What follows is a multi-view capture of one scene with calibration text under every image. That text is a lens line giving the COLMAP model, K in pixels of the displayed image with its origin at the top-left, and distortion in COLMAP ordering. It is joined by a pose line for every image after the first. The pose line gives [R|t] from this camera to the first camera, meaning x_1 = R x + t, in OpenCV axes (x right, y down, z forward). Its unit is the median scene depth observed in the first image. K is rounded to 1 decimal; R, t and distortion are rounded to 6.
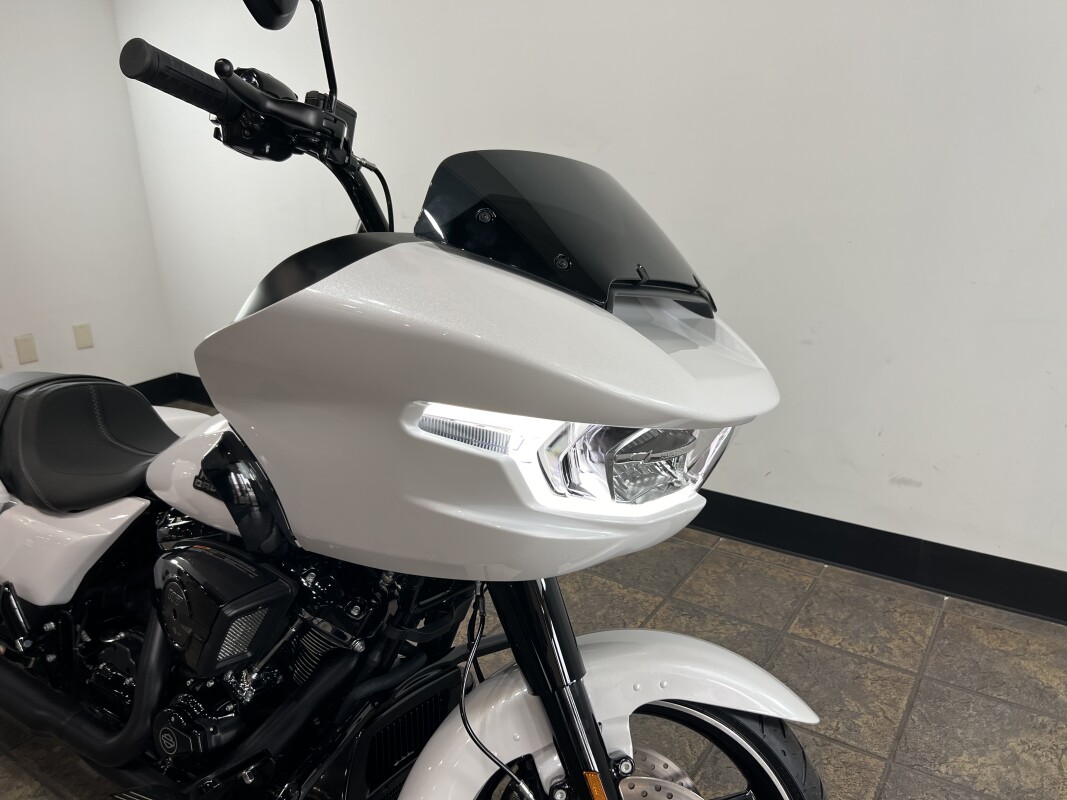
lens RADIAL K [[806.3, 0, 538.8], [0, 806.3, 395.3], [0, 0, 1]] dist [0.040113, -0.047975]
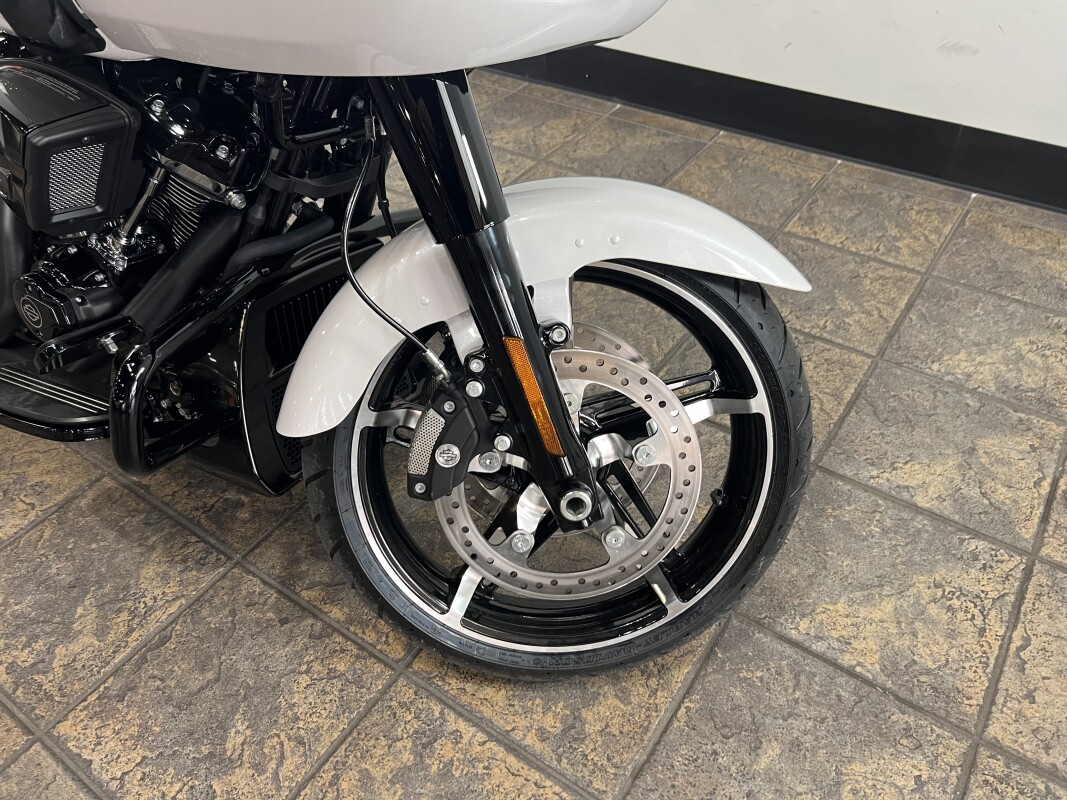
lens RADIAL K [[806.3, 0, 528.9], [0, 806.3, 401.8], [0, 0, 1]] dist [0.040113, -0.047975]
pose [[0.999864, 0.013376, -0.009626, 0.052555], [-0.007978, 0.903997, 0.427464, 0.109130], [0.014420, -0.427329, 0.903981, 0.155891]]
